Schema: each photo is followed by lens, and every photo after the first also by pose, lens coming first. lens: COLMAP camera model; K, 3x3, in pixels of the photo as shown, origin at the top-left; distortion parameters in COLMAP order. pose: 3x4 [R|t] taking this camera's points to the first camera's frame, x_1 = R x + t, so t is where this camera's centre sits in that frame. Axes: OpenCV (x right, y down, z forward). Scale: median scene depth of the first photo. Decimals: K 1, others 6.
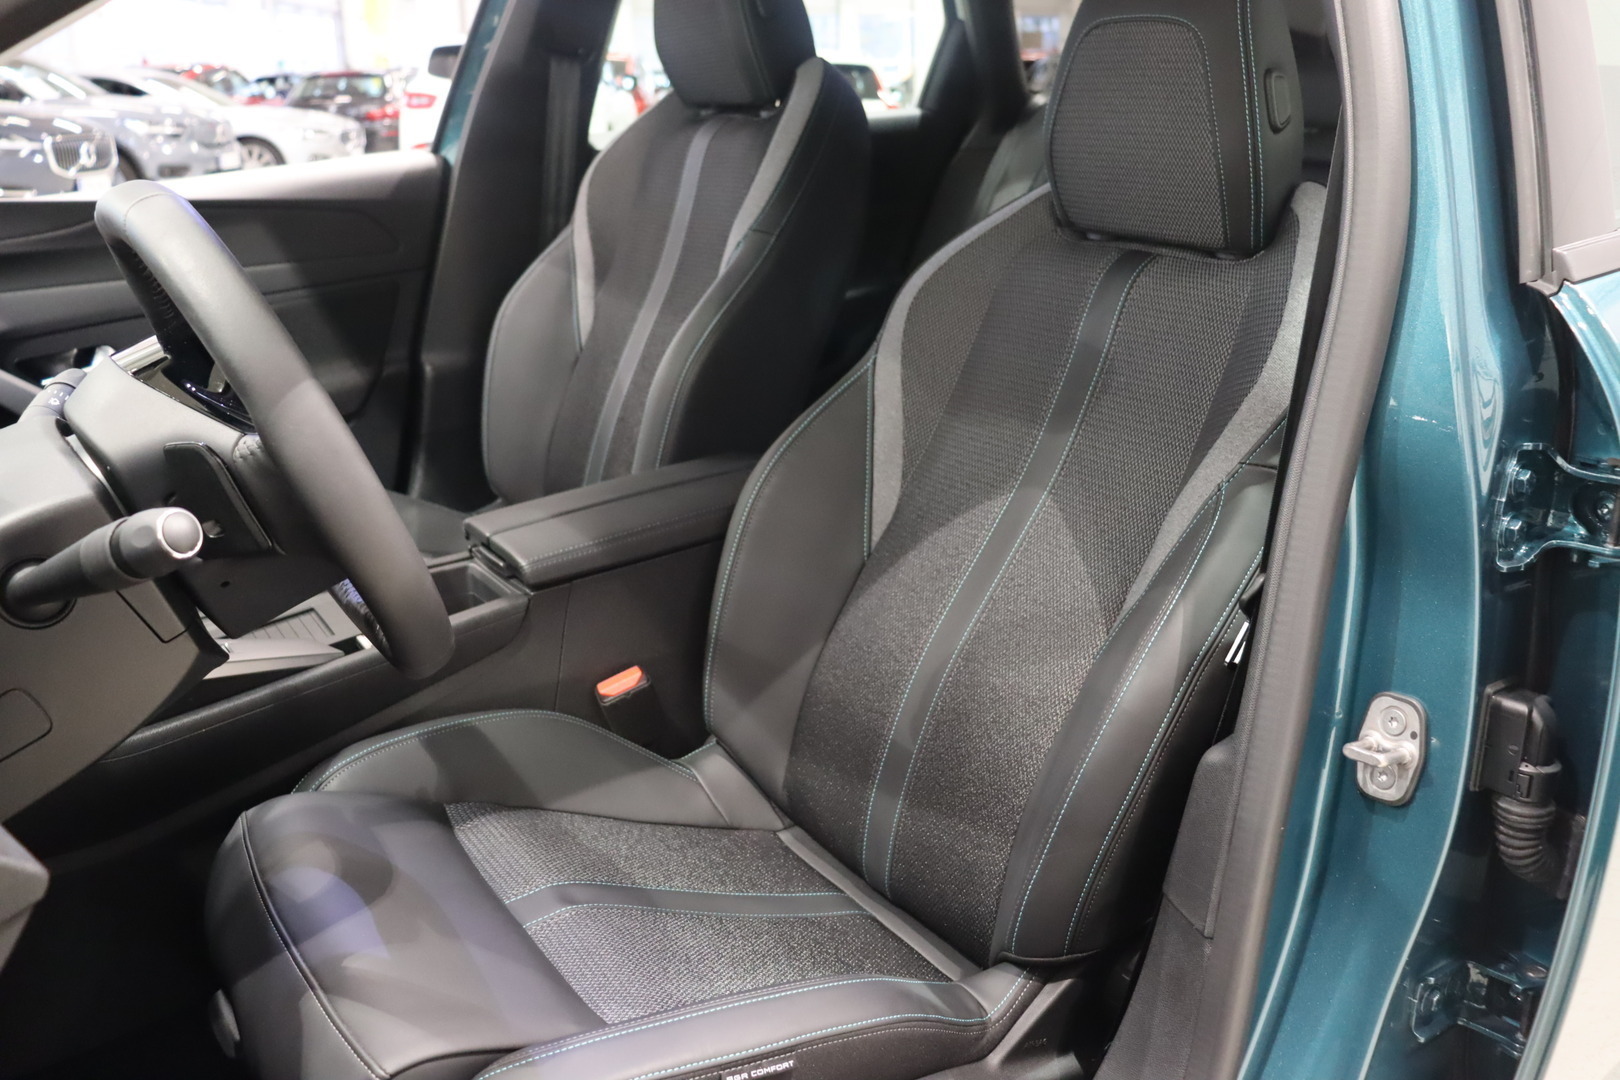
lens RADIAL K [[1324.4, 0, 810.0], [0, 1324.4, 540.0], [0, 0, 1]] dist [-0.181777, 0.153274]
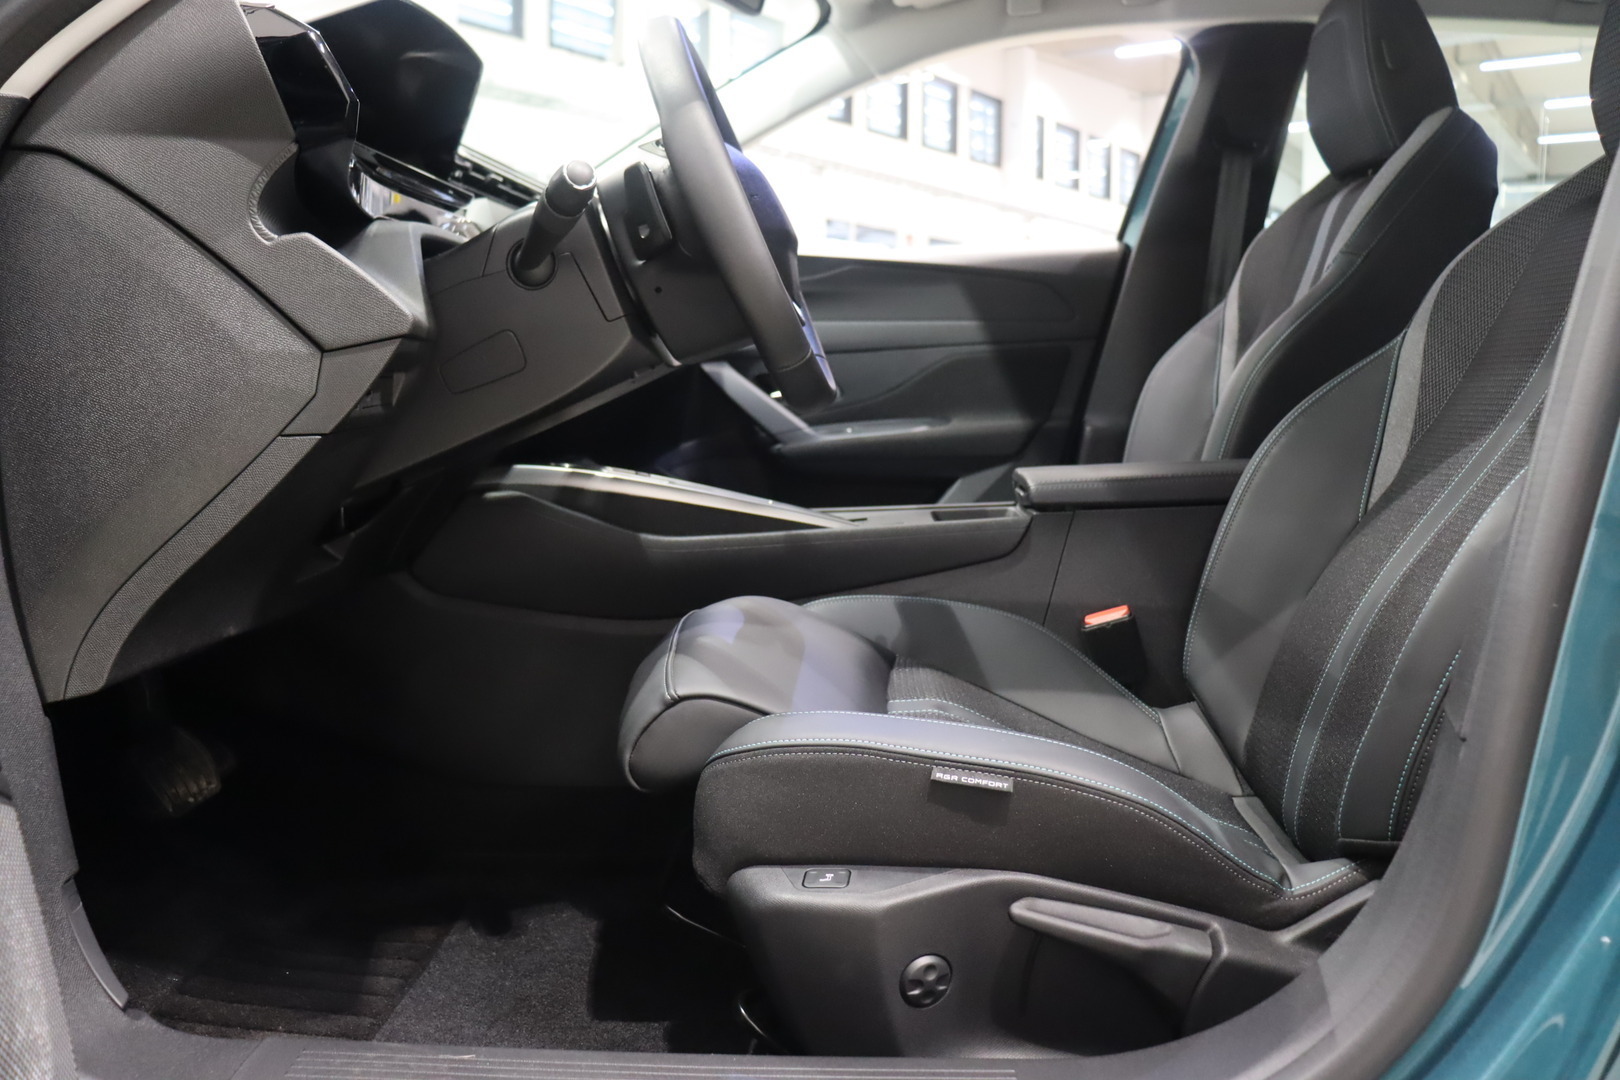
lens RADIAL K [[1324.4, 0, 810.0], [0, 1324.4, 540.0], [0, 0, 1]] dist [-0.181777, 0.153274]
pose [[0.791710, 0.086504, -0.604742, 0.289141], [-0.215297, 0.965919, -0.143692, 0.246369], [0.571701, 0.243962, 0.783352, 0.035399]]
